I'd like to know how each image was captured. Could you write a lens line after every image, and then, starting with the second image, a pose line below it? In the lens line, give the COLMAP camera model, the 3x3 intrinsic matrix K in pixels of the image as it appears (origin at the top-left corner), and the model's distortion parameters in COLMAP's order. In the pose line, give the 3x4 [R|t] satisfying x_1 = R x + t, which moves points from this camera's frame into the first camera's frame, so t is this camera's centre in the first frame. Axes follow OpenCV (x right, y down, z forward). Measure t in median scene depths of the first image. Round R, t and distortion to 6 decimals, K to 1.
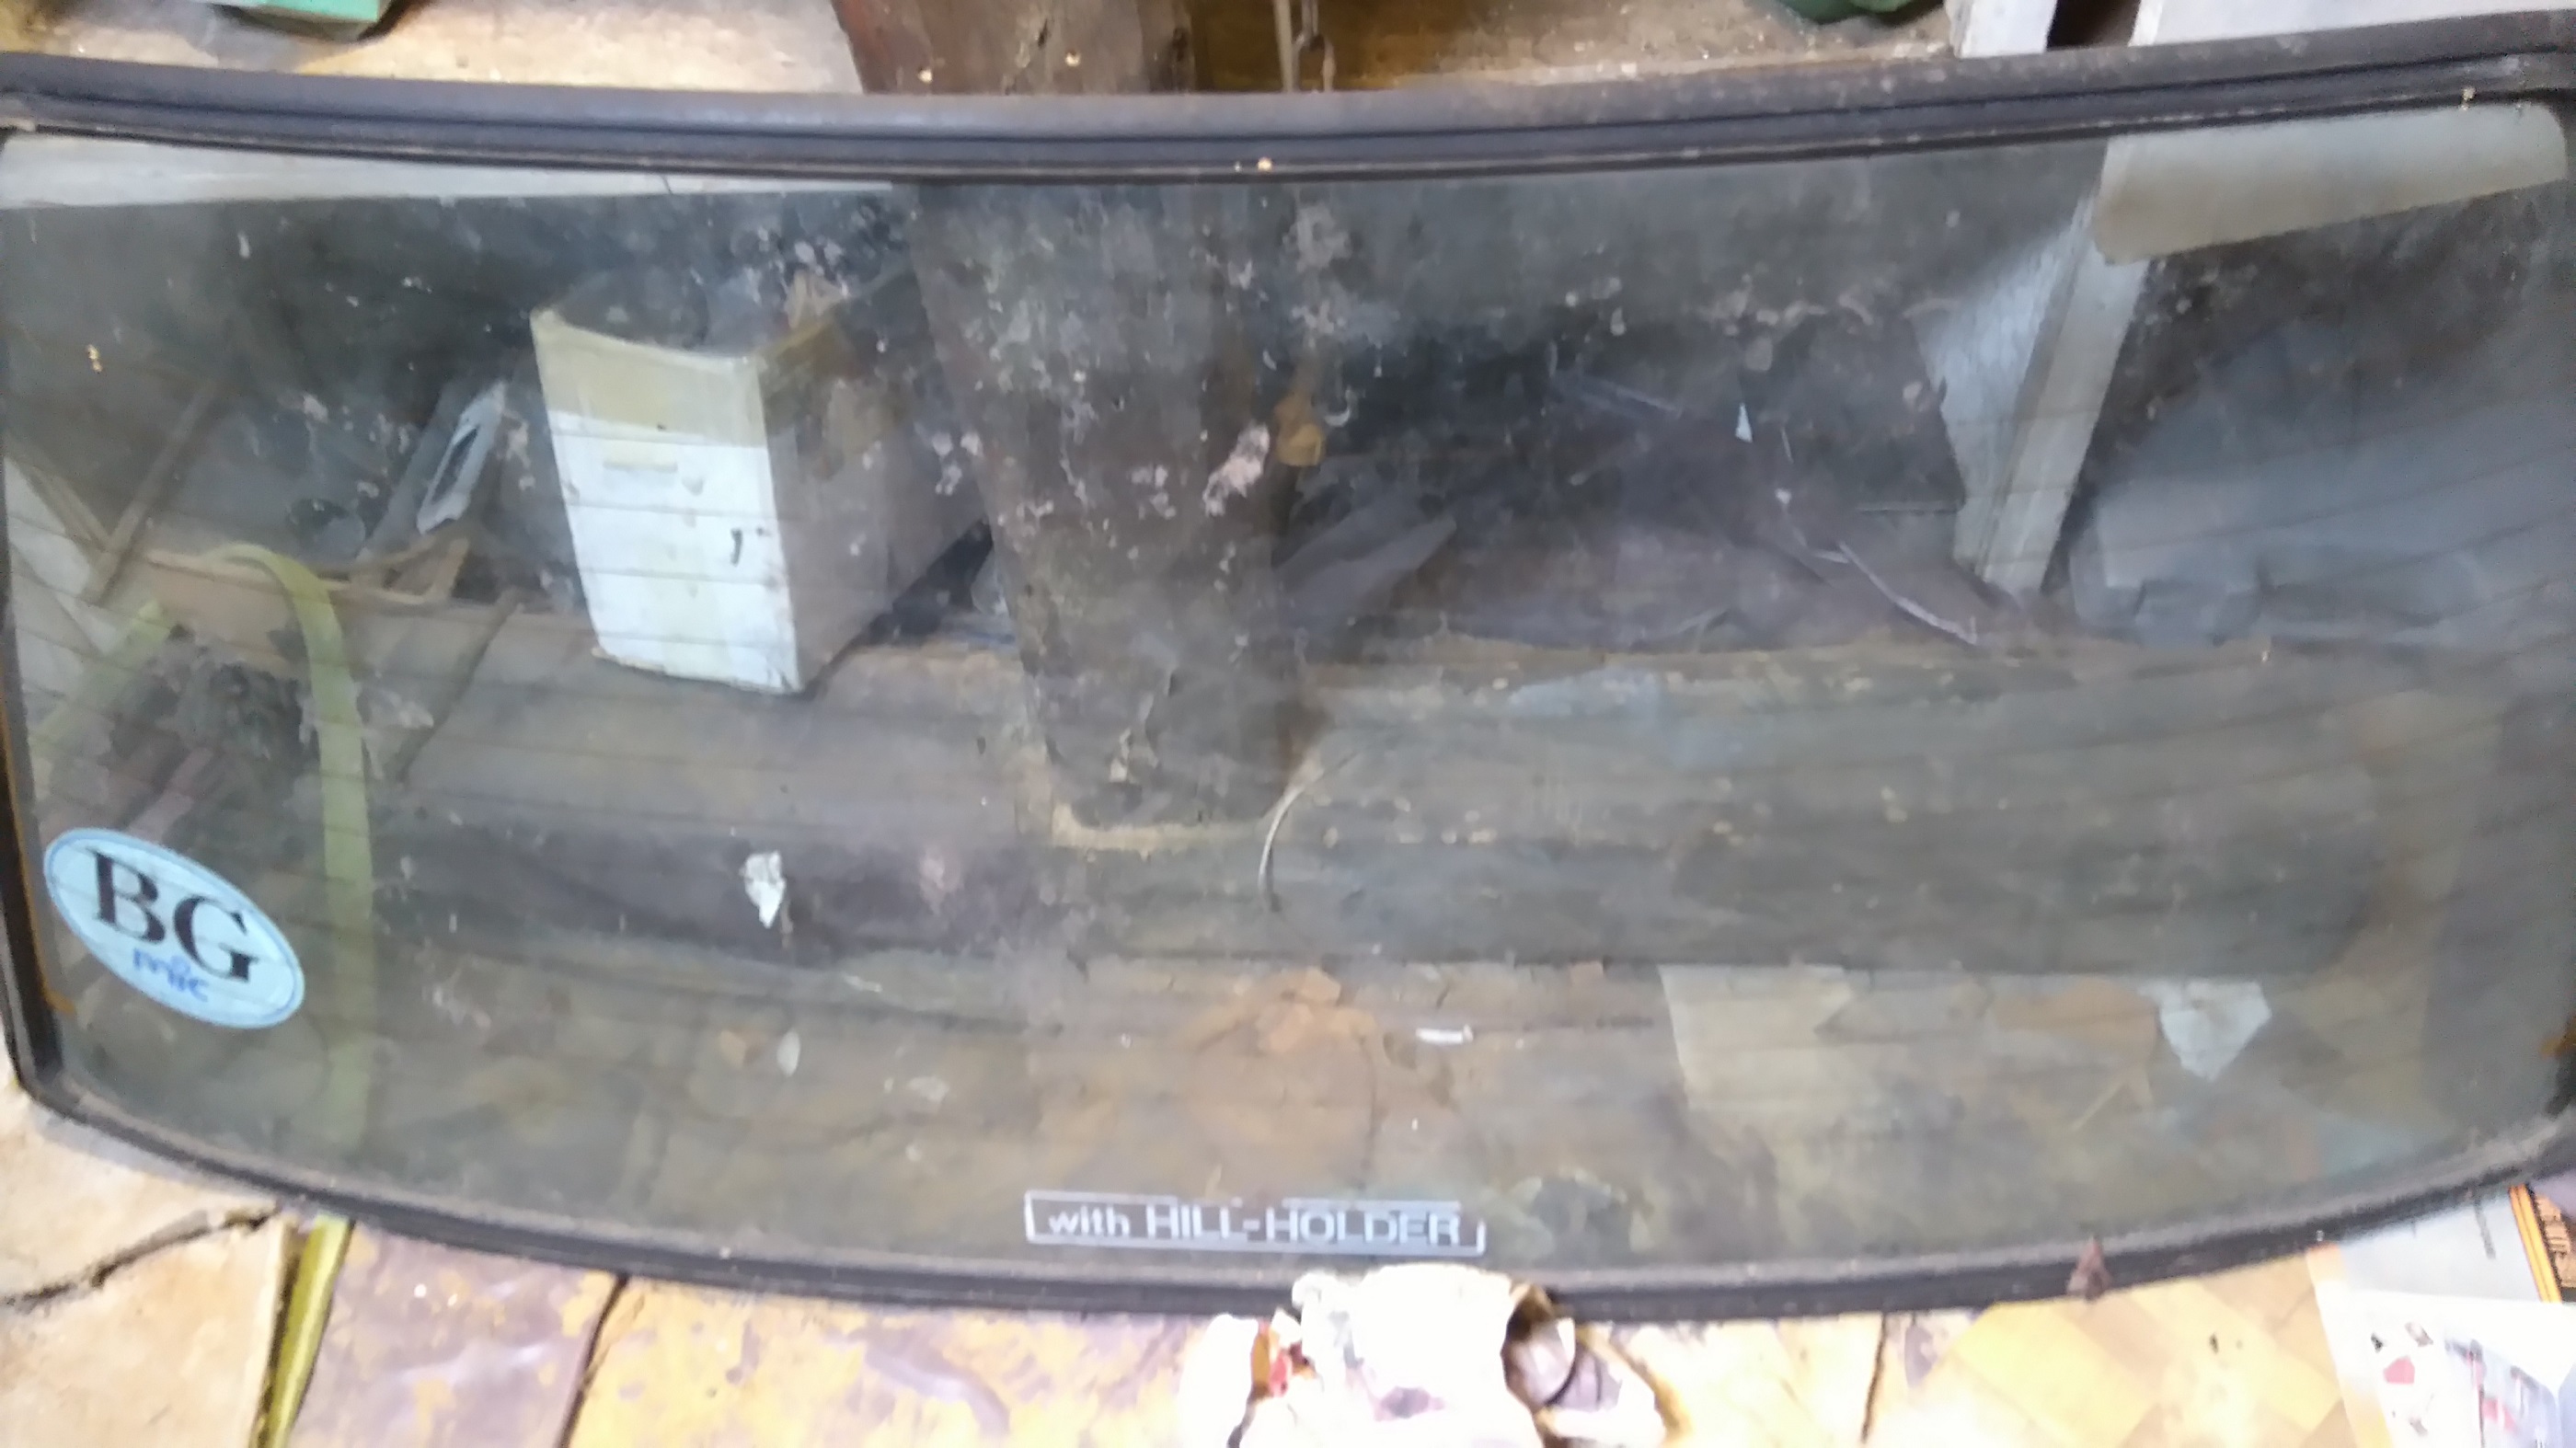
lens RADIAL K [[1863.9, 0, 1289.6], [0, 1863.9, 621.8], [0, 0, 1]] dist [0.144439, -0.218796]
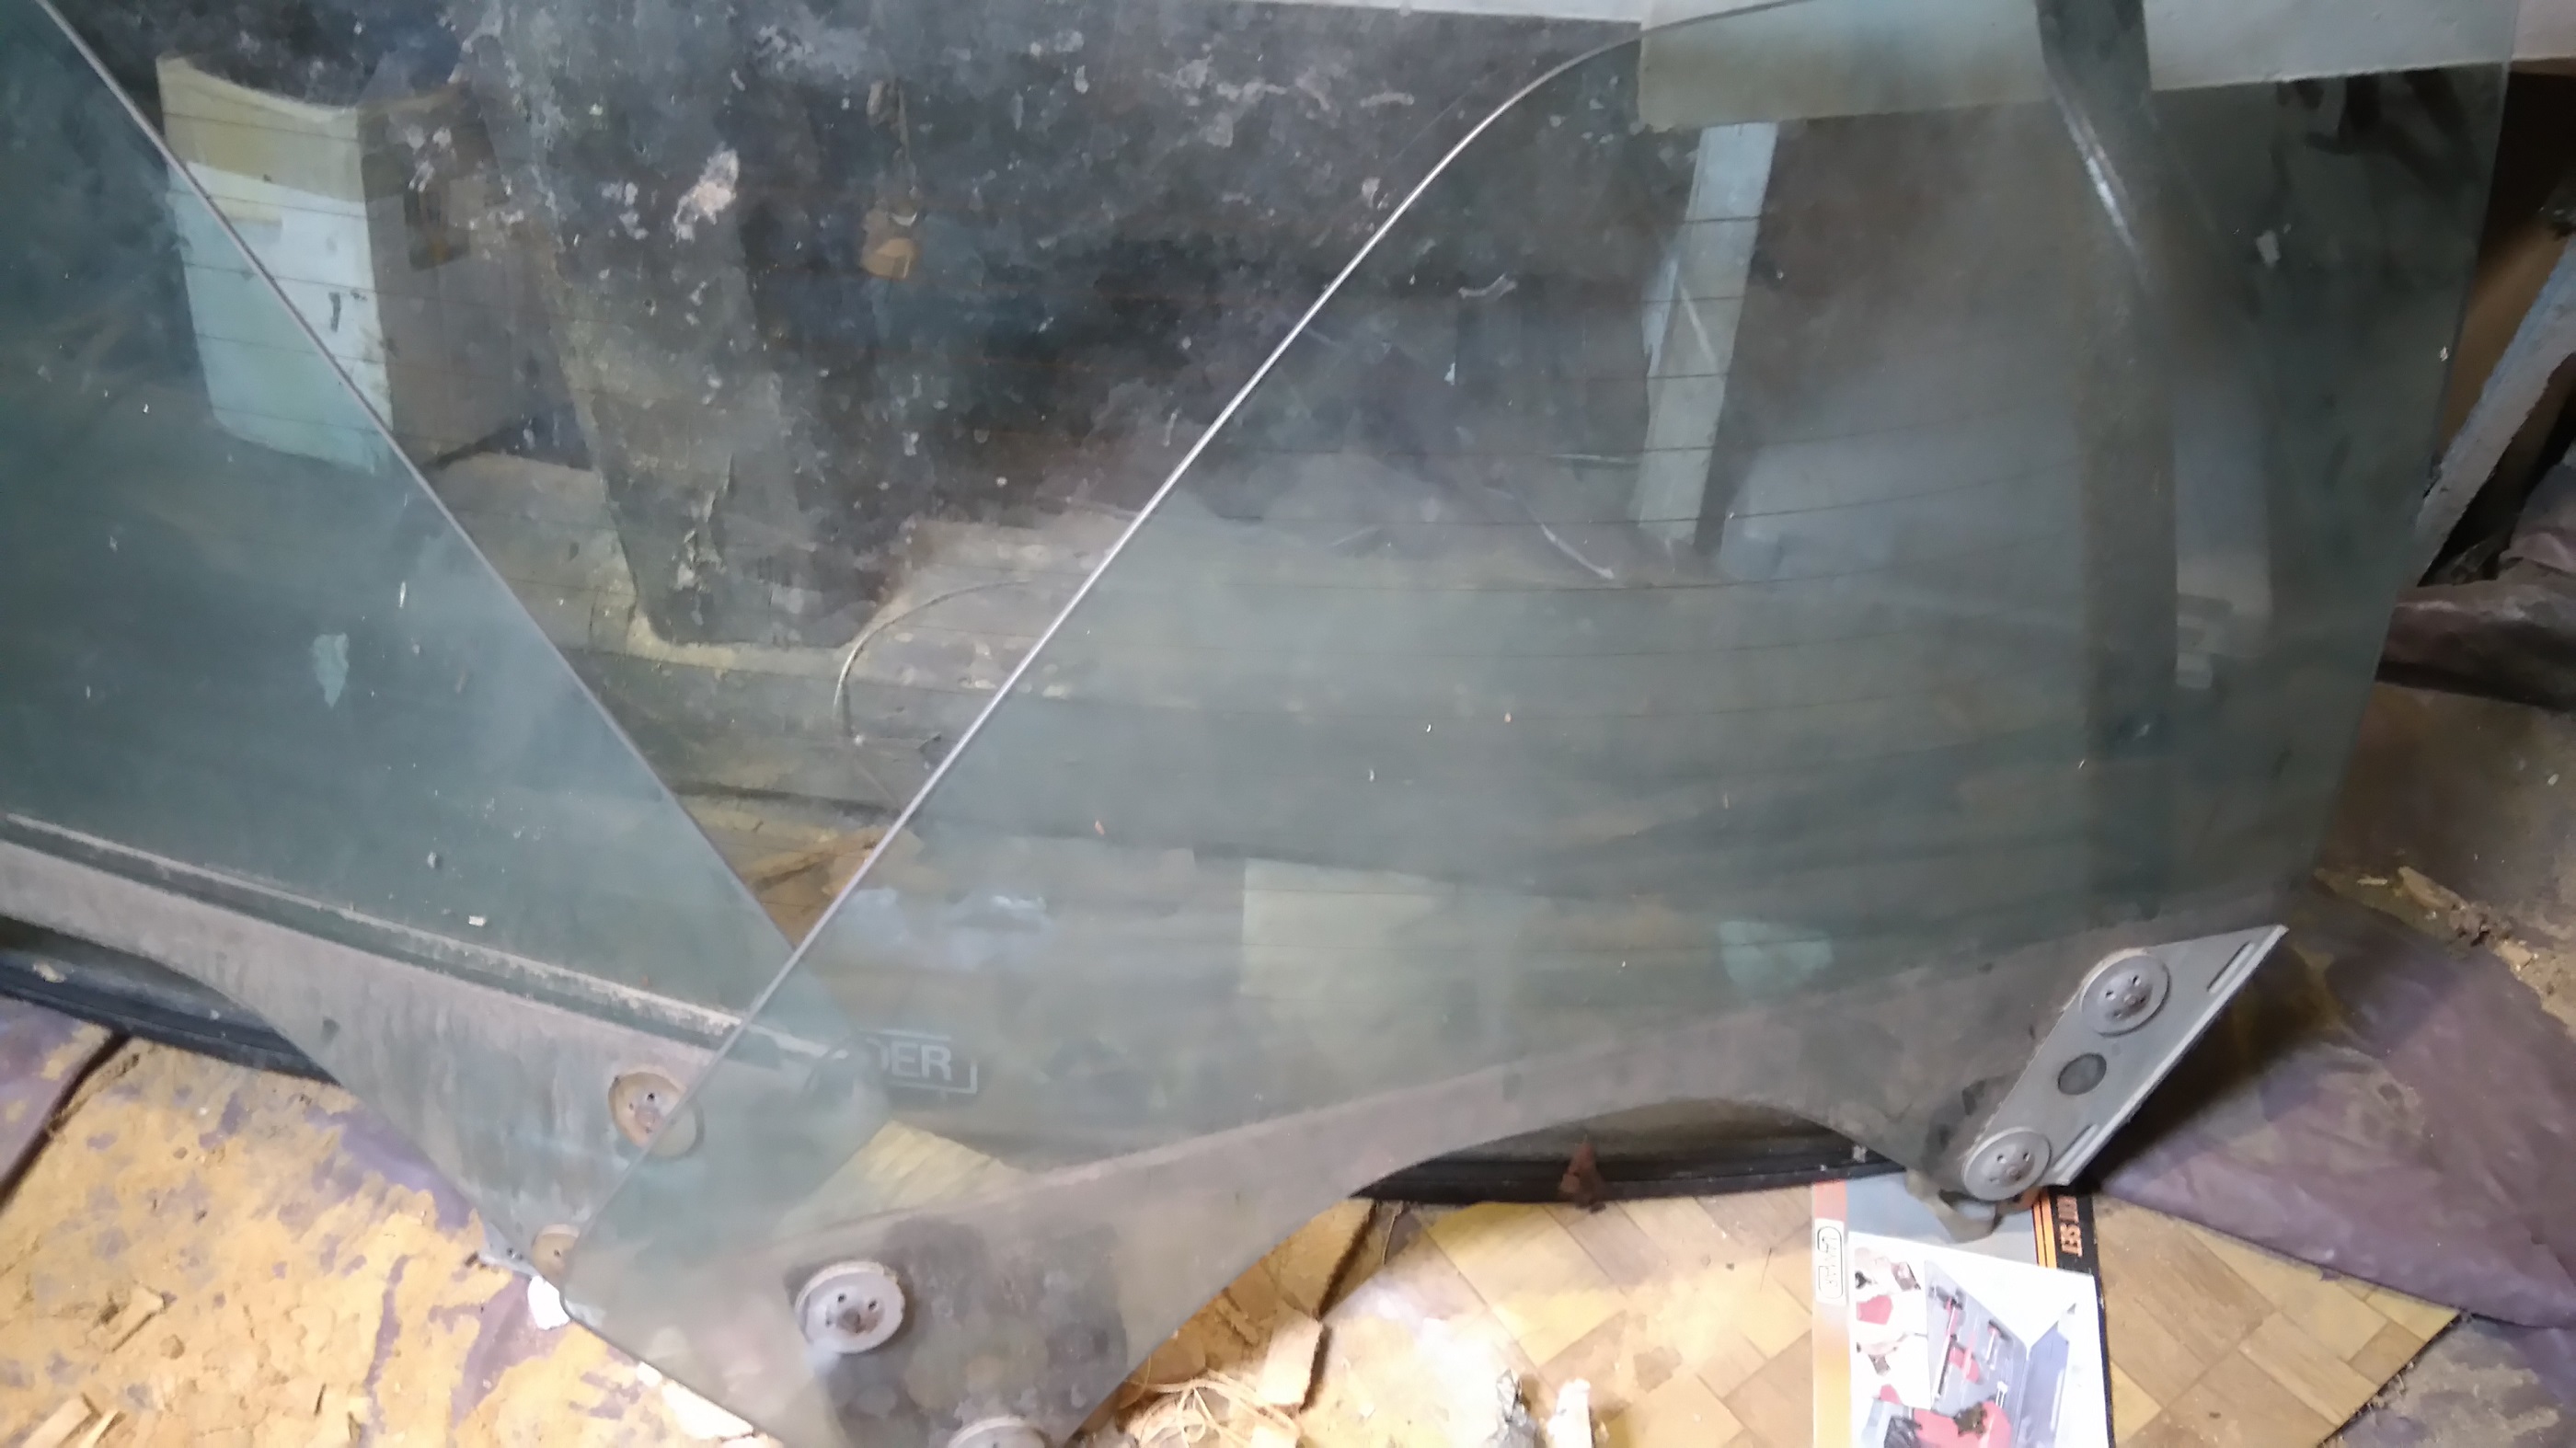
lens RADIAL K [[1873.9, 0, 1289.7], [0, 1873.9, 611.1], [0, 0, 1]] dist [0.104547, -0.132376]
pose [[0.993738, 0.111201, -0.010875, 0.299690], [-0.111674, 0.991647, -0.064534, 0.160046], [0.003608, 0.065344, 0.997856, 0.009926]]
